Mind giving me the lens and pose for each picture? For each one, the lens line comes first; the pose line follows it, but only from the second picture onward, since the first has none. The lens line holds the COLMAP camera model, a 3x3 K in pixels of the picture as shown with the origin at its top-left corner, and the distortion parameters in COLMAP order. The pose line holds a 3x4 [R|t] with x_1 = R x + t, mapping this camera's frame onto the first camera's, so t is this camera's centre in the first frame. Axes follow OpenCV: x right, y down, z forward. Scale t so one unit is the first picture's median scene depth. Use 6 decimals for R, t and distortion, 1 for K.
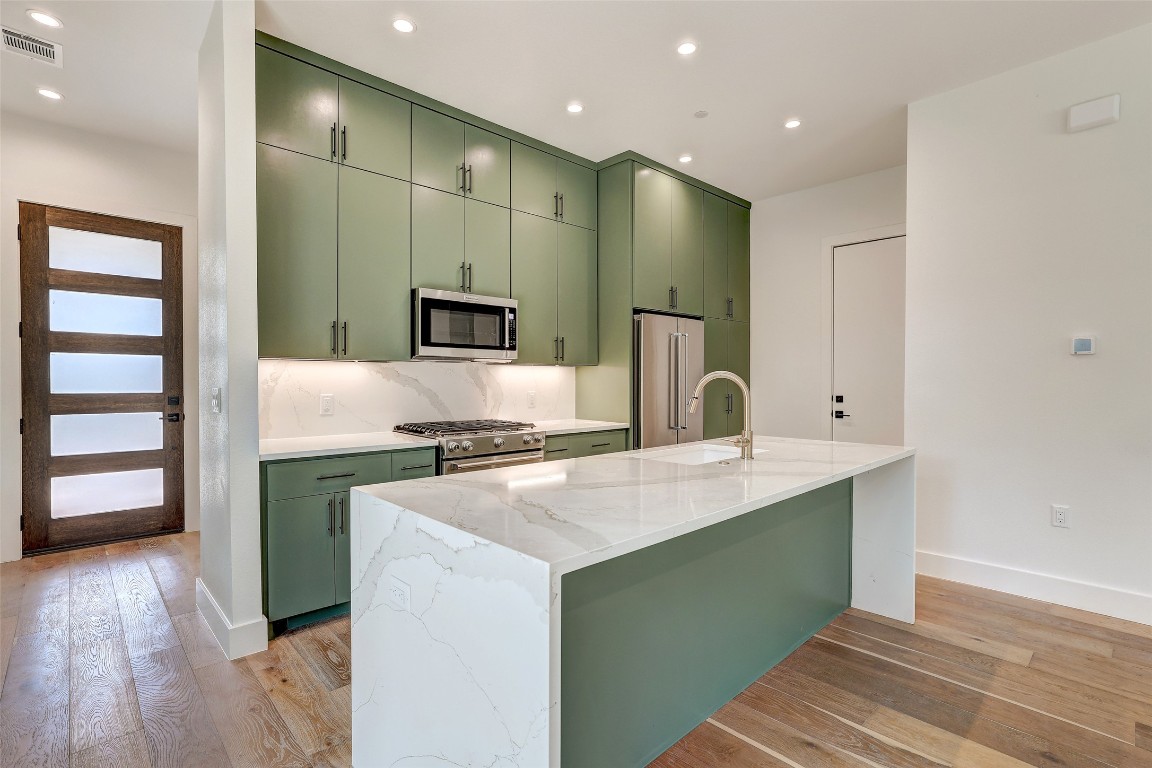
lens RADIAL K [[537.9, 0, 578.5], [0, 537.9, 384.1], [0, 0, 1]] dist [-0.019629, 0.002954]
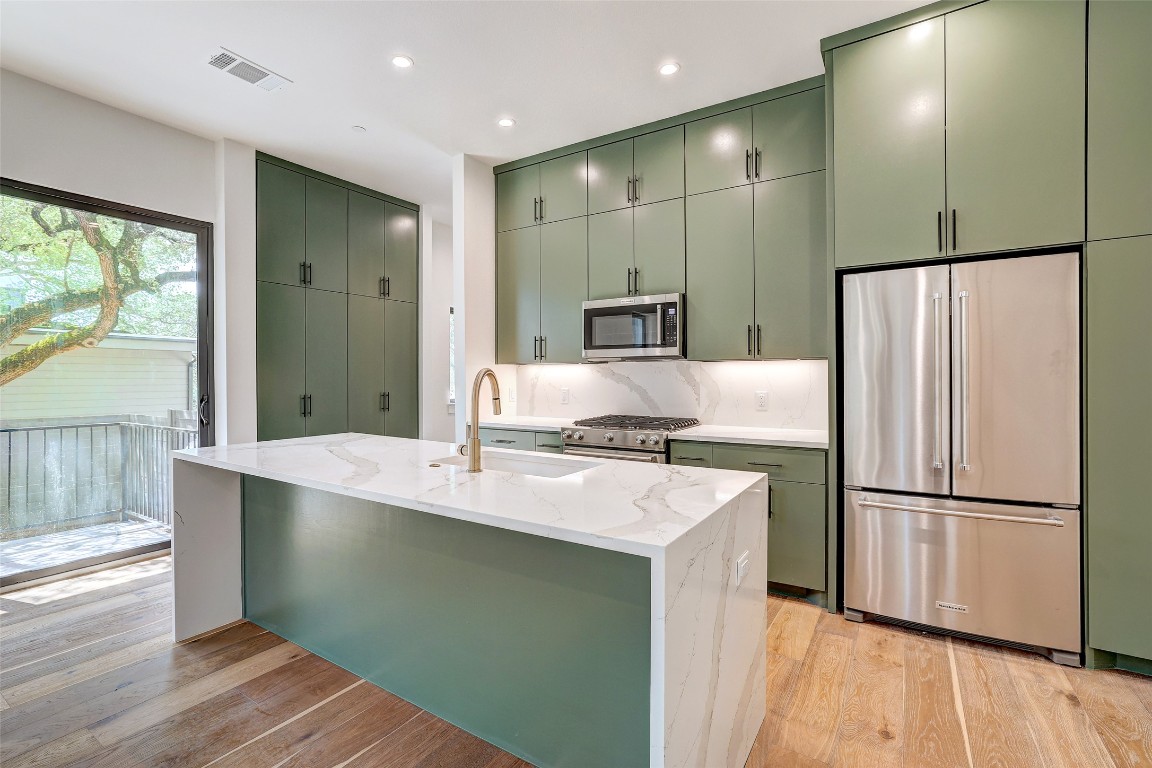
lens RADIAL K [[520.7, 0, 579.4], [0, 520.7, 381.7], [0, 0, 1]] dist [-0.028315, 0.010103]
pose [[0.235248, 0.006261, -0.971915, 0.730637], [-0.005733, 0.999971, 0.005054, -0.004776], [0.971918, 0.004383, 0.235277, 0.617703]]
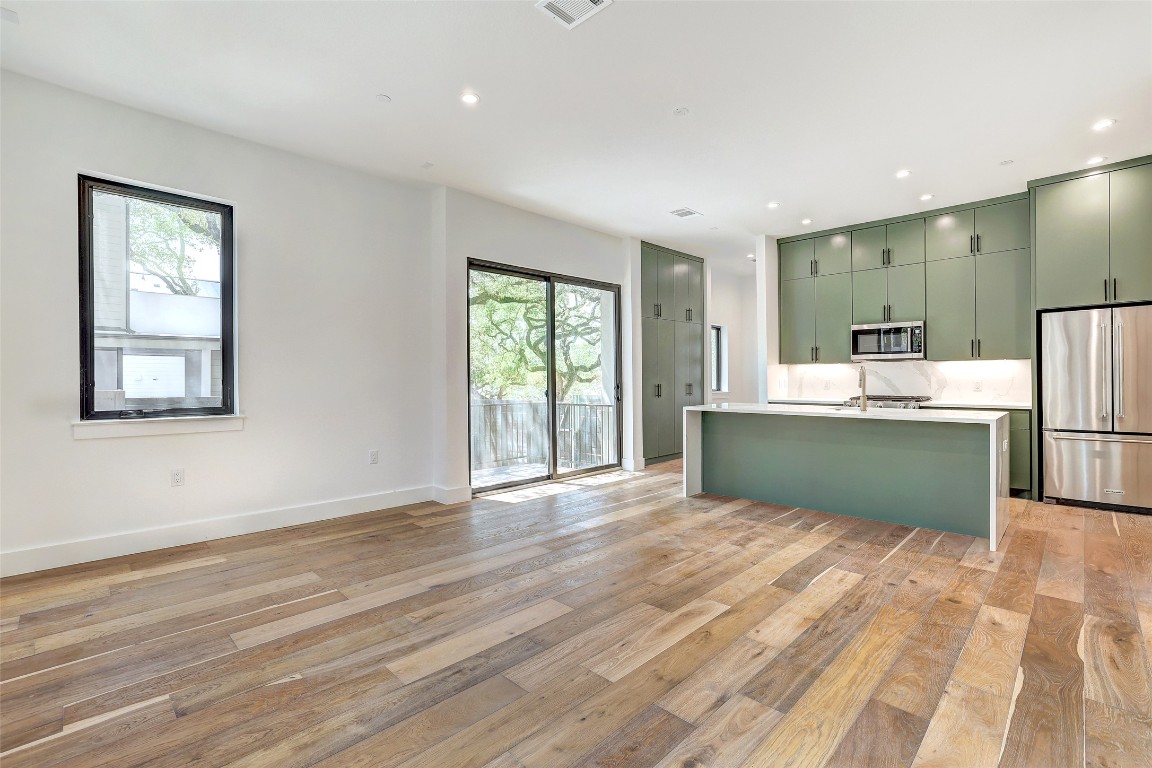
lens RADIAL K [[520.7, 0, 572.1], [0, 520.7, 379.1], [0, 0, 1]] dist [-0.028315, 0.010103]
pose [[0.025284, 0.003193, -0.999675, 1.369395], [-0.000441, 0.999995, 0.003183, 0.010692], [0.999680, 0.000361, 0.025285, -0.065801]]
